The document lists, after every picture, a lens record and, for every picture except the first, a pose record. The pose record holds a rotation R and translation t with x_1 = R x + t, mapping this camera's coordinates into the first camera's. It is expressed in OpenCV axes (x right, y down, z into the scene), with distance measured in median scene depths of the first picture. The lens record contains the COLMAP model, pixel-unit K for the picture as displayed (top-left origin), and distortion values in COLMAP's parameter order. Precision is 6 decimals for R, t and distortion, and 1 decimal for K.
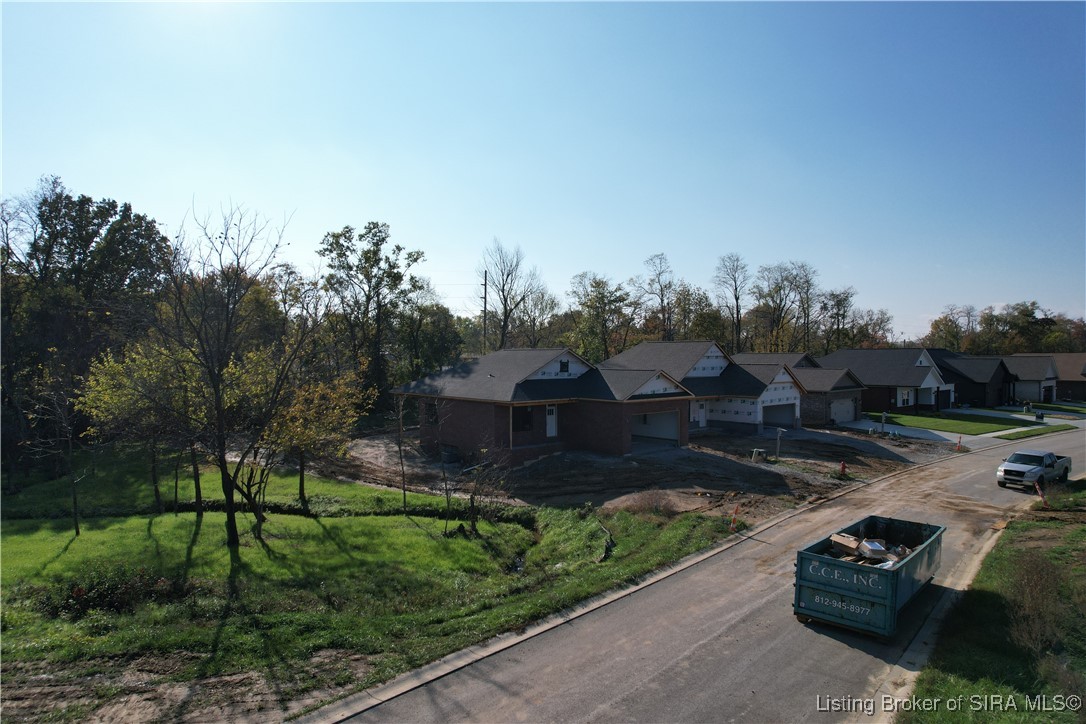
lens RADIAL K [[683.5, 0, 538.5], [0, 683.5, 362.4], [0, 0, 1]] dist [-0.044788, 0.022998]
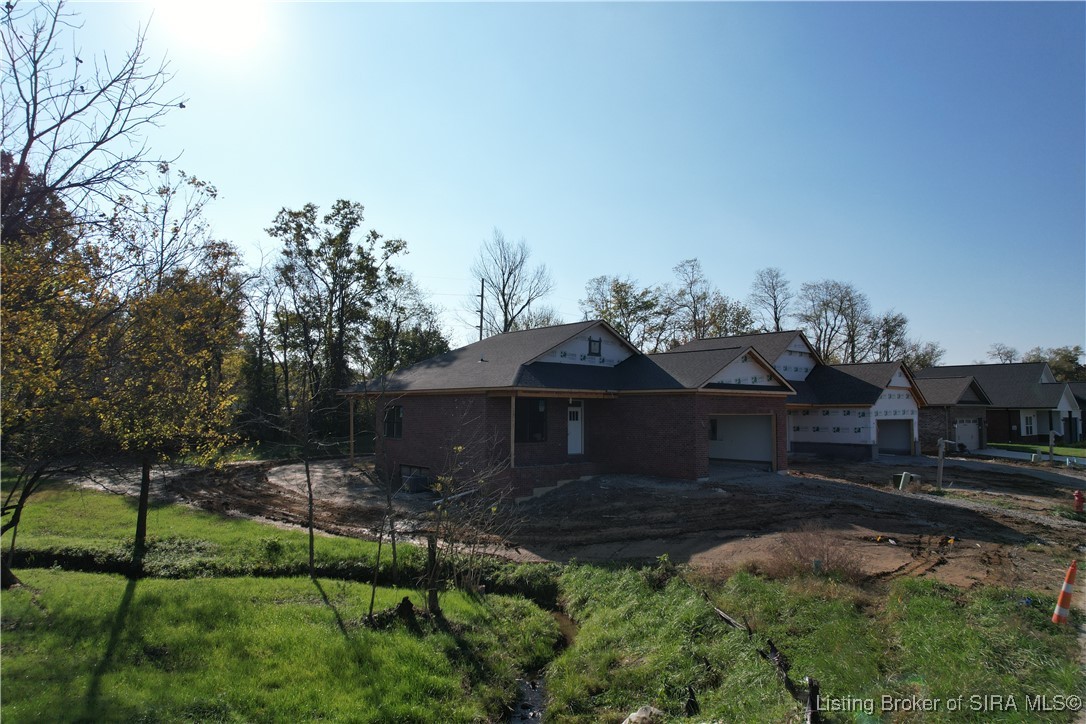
lens RADIAL K [[683.5, 0, 542.6], [0, 683.5, 357.4], [0, 0, 1]] dist [-0.044788, 0.022998]
pose [[0.999903, 0.012490, 0.006131, -0.015091], [-0.011872, 0.995680, -0.092085, 0.070796], [-0.007254, 0.092004, 0.995732, 0.321377]]
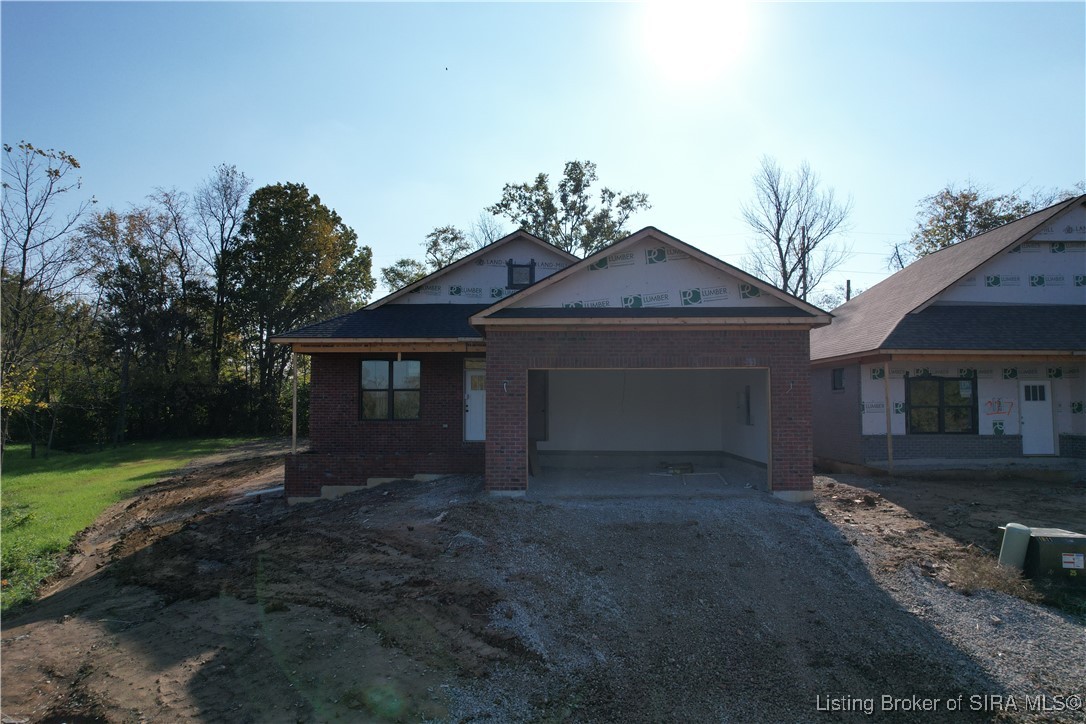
lens RADIAL K [[683.5, 0, 537.3], [0, 683.5, 366.0], [0, 0, 1]] dist [-0.044788, 0.022998]
pose [[0.757507, -0.029412, -0.652165, 0.290577], [-0.011425, 0.998234, -0.058290, 0.078926], [0.652728, 0.051606, 0.755833, 0.639775]]
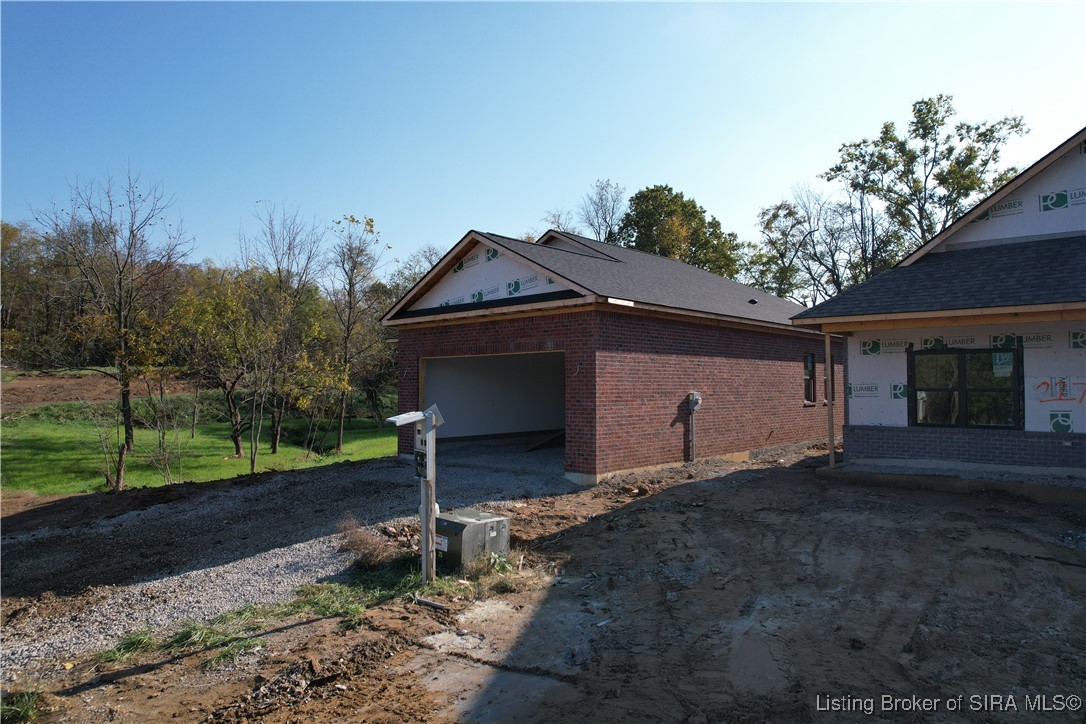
lens RADIAL K [[683.5, 0, 537.6], [0, 683.5, 360.9], [0, 0, 1]] dist [-0.044788, 0.022998]
pose [[0.128524, -0.032253, -0.991182, 0.450849], [-0.009911, 0.999379, -0.033804, 0.076474], [0.991657, 0.014168, 0.128125, 0.853152]]
